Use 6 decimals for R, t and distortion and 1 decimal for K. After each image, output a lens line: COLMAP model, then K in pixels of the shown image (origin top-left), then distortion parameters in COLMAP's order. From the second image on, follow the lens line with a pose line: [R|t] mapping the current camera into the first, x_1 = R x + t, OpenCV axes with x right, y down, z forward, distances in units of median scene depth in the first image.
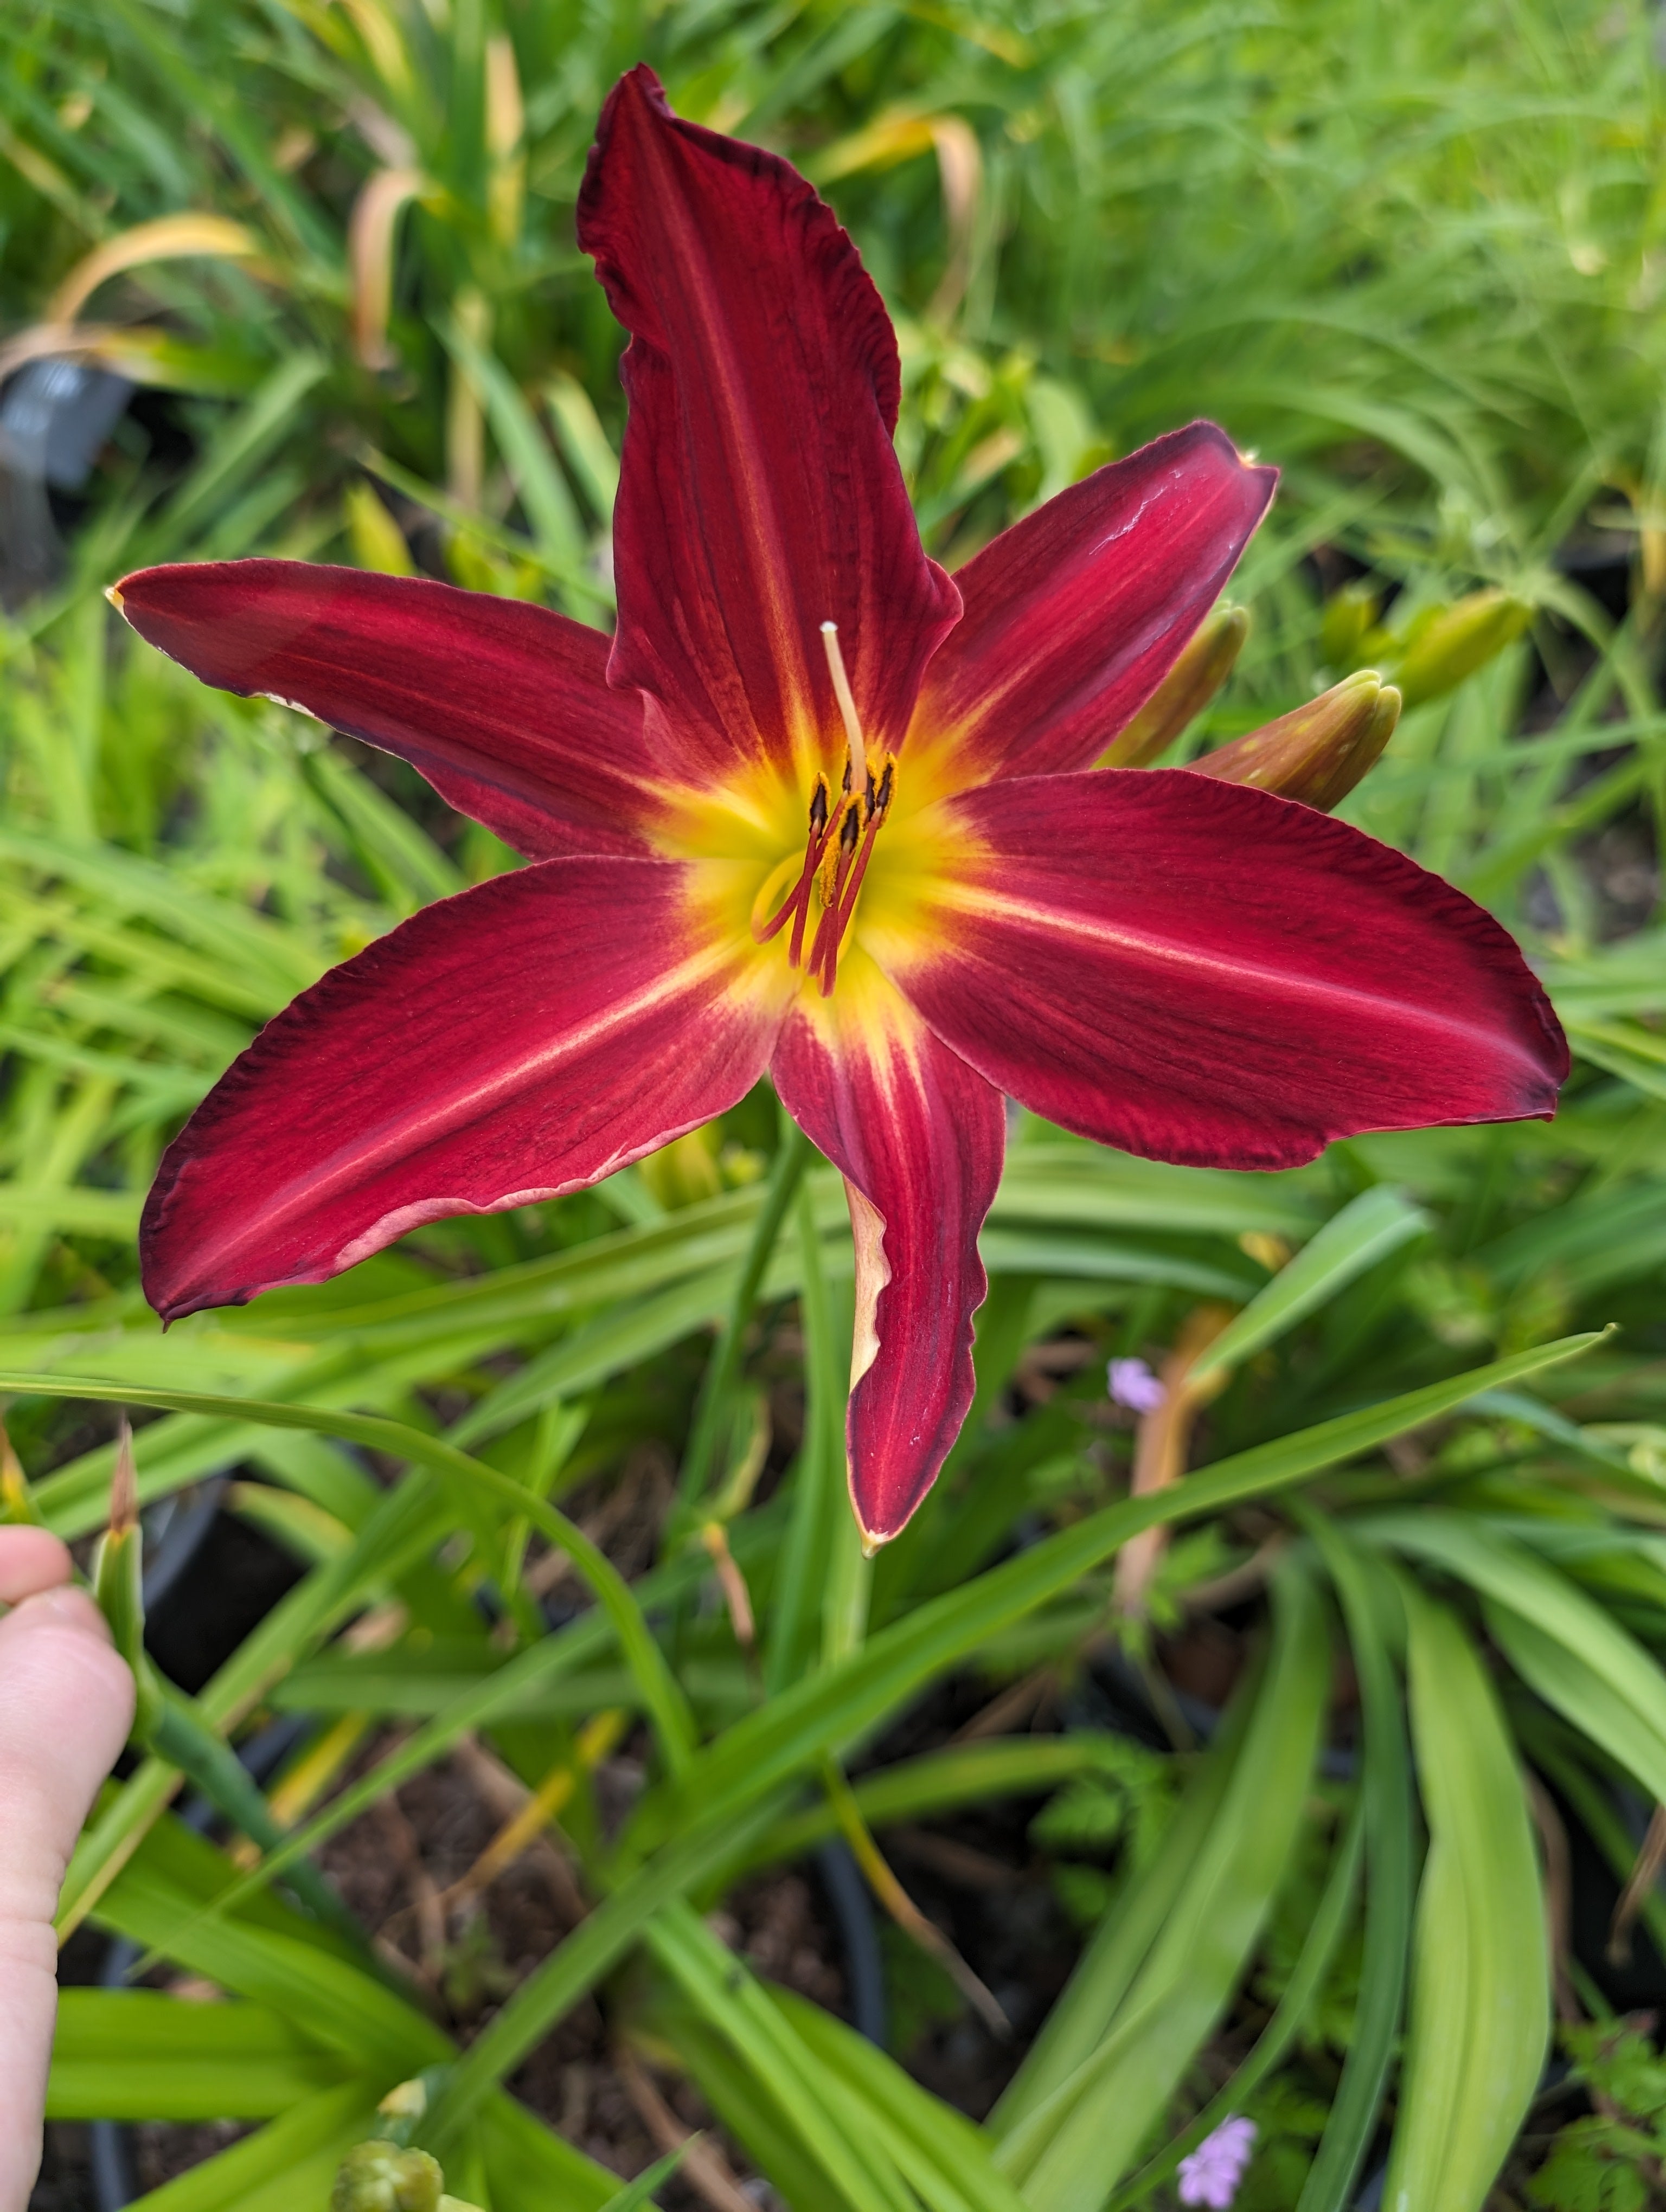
lens RADIAL K [[1751.1, 0, 774.2], [0, 1751.1, 1170.1], [0, 0, 1]] dist [-0.037551, 0.002779]
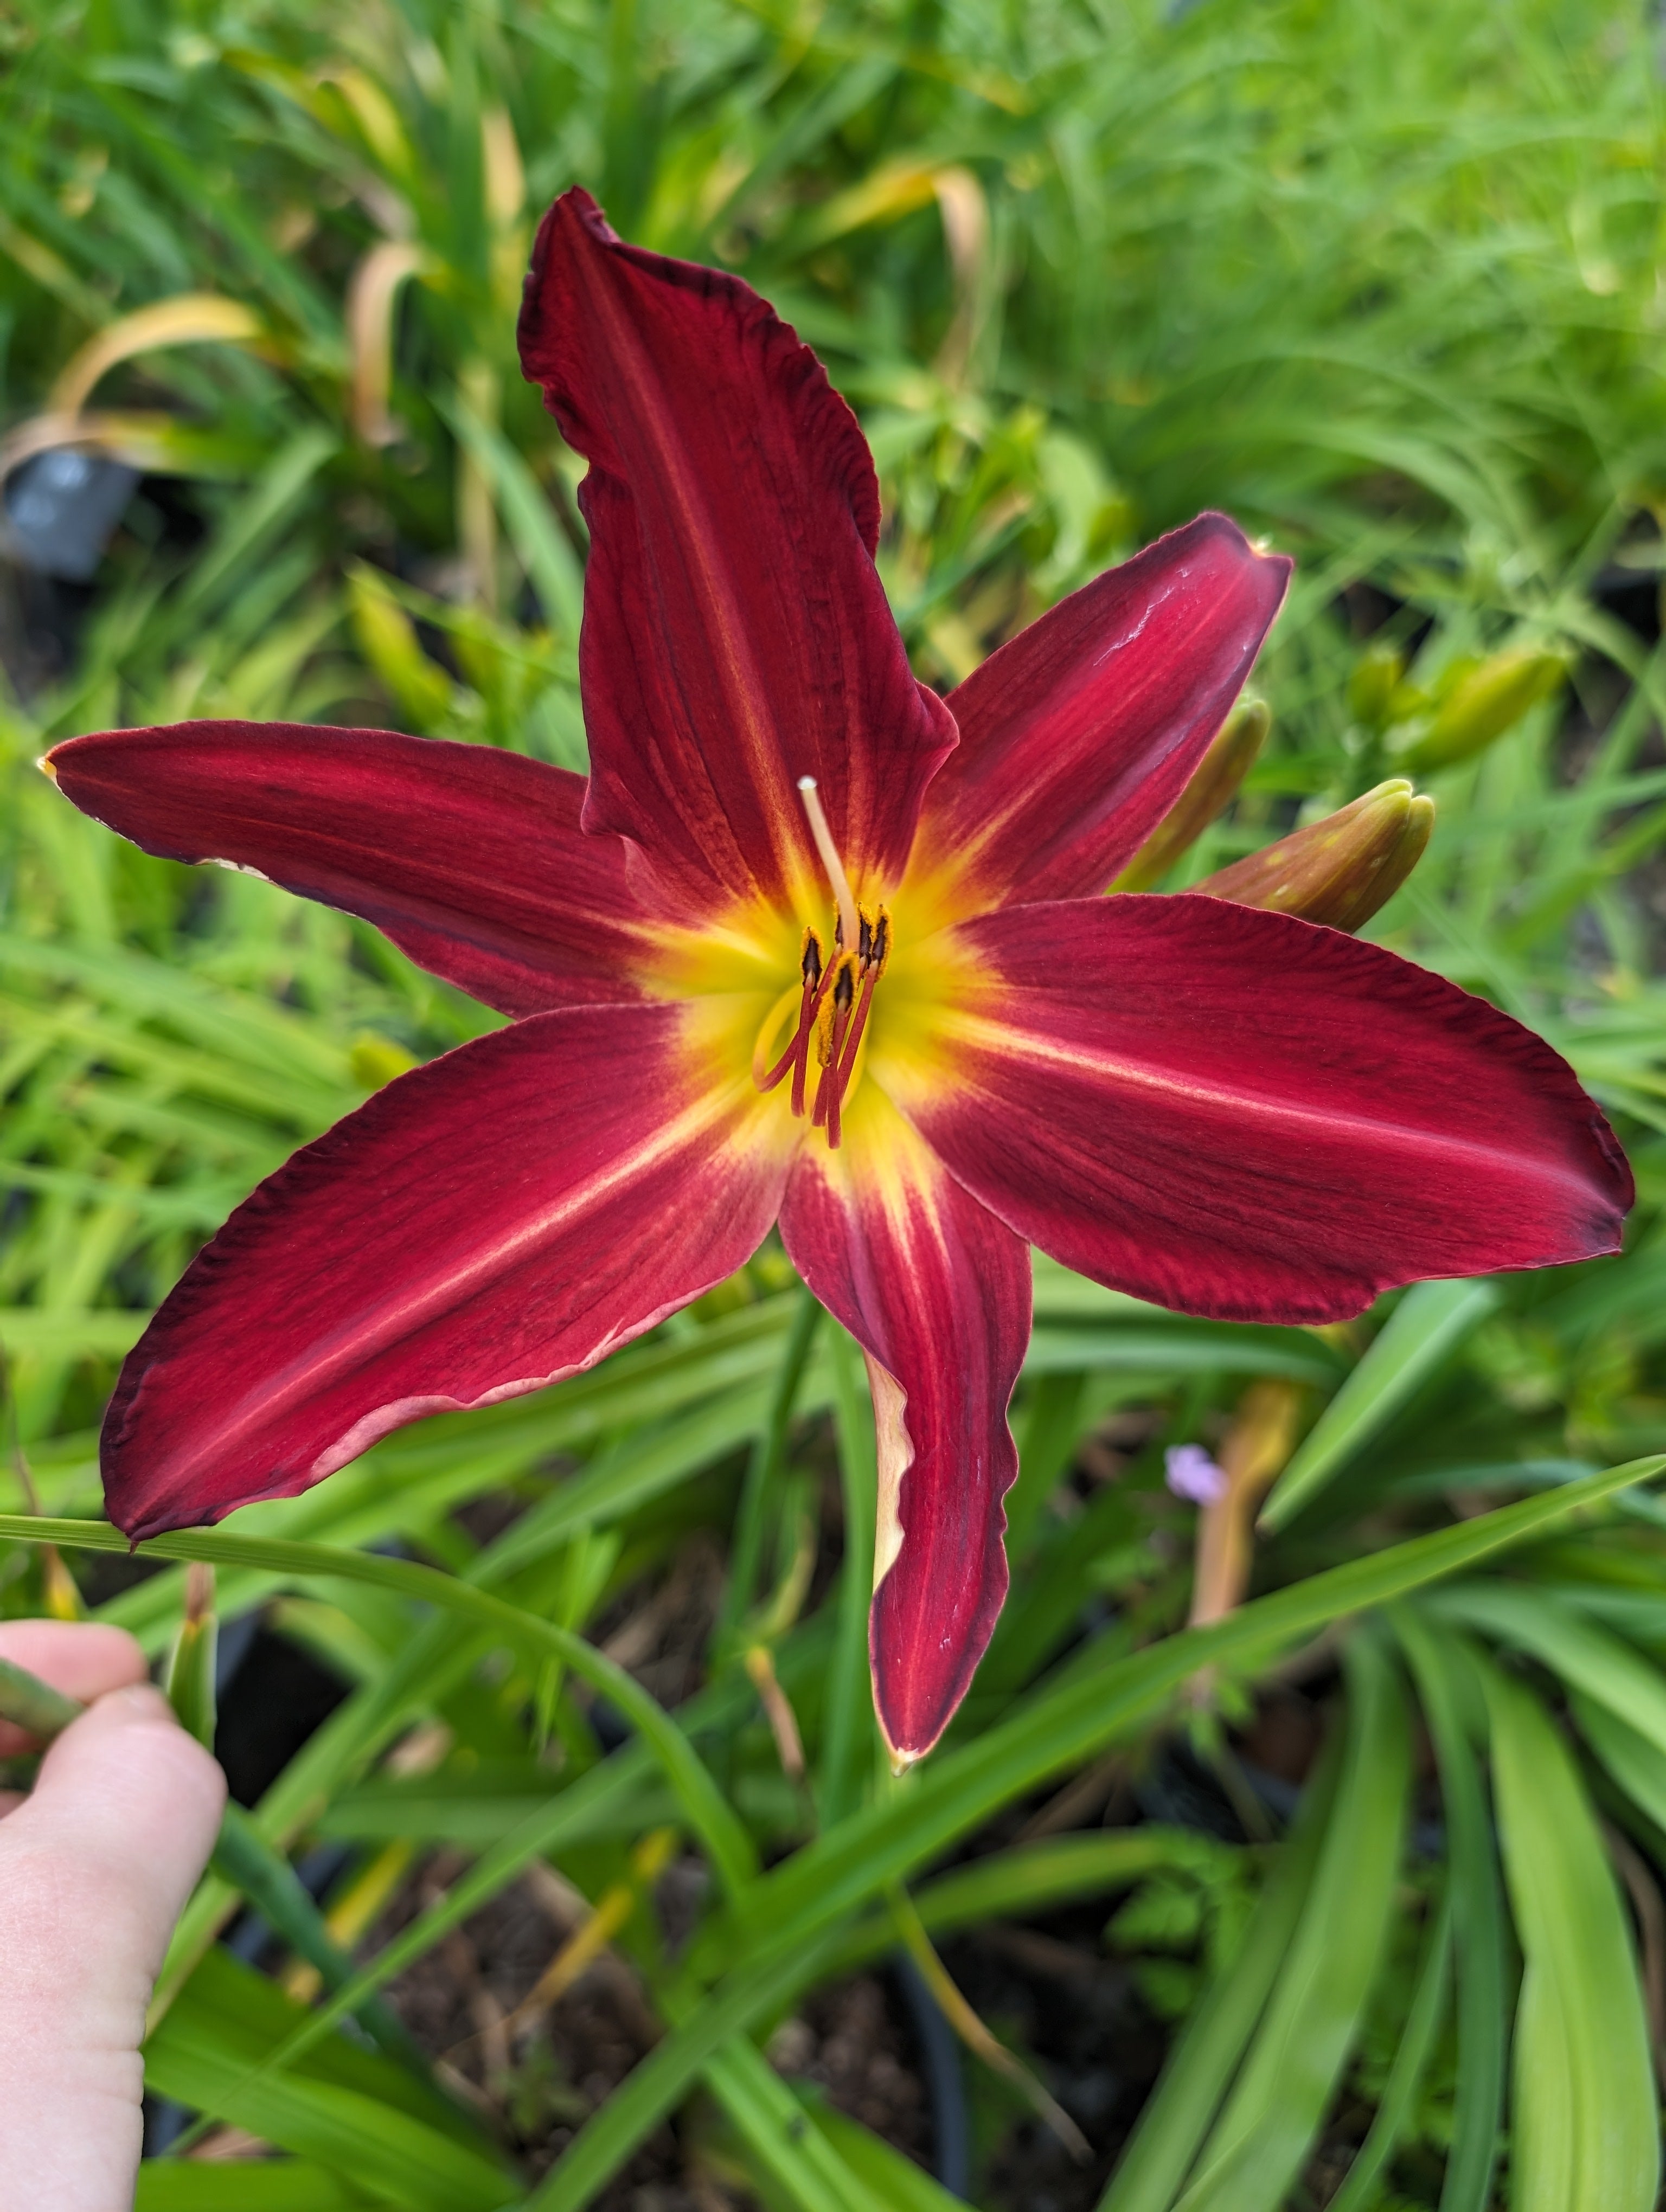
lens RADIAL K [[1750.6, 0, 830.2], [0, 1750.6, 1162.6], [0, 0, 1]] dist [-0.059855, 0.024628]
pose [[0.999070, -0.043074, -0.001825, 0.030034], [0.043033, 0.998906, -0.018313, -0.076440], [0.002612, 0.018217, 0.999831, 0.070988]]
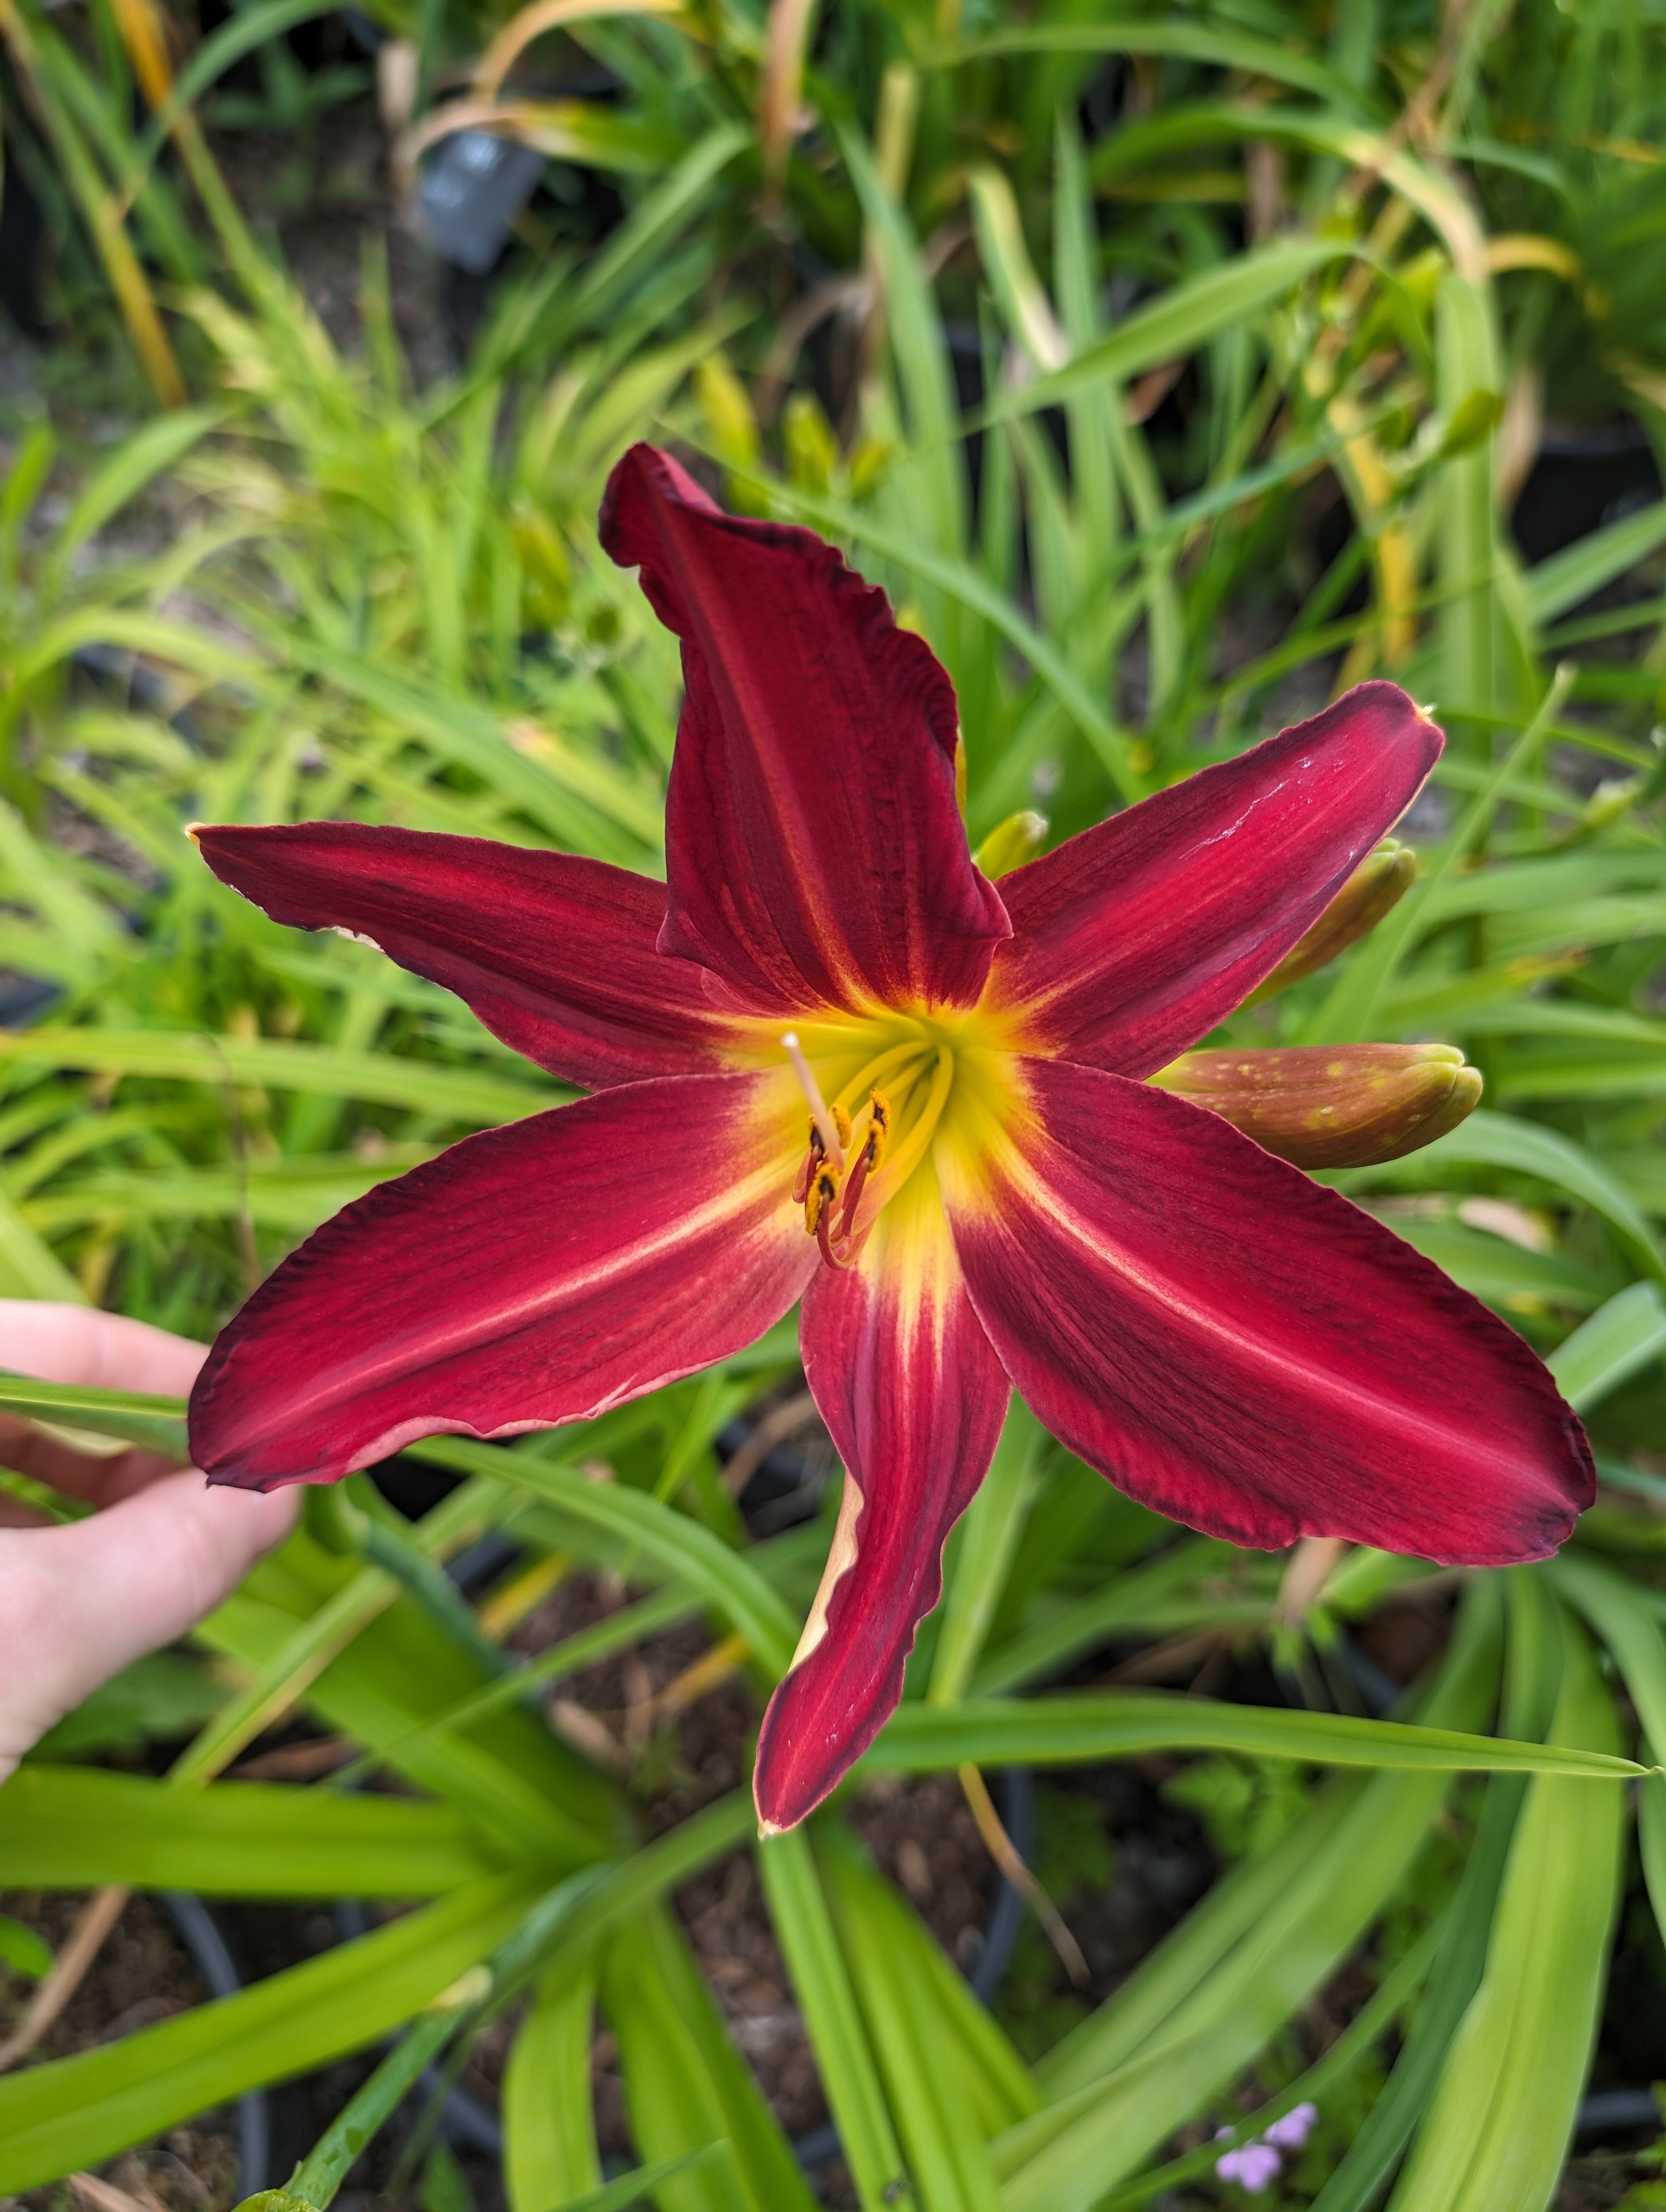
lens RADIAL K [[1729.8, 0, 833.0], [0, 1729.8, 1106.0], [0, 0, 1]] dist [-0.031346, -0.005126]
pose [[0.966974, 0.158174, -0.199856, 0.208889], [-0.123560, 0.976747, 0.175211, -0.366191], [0.222922, -0.144730, 0.964033, 0.051072]]
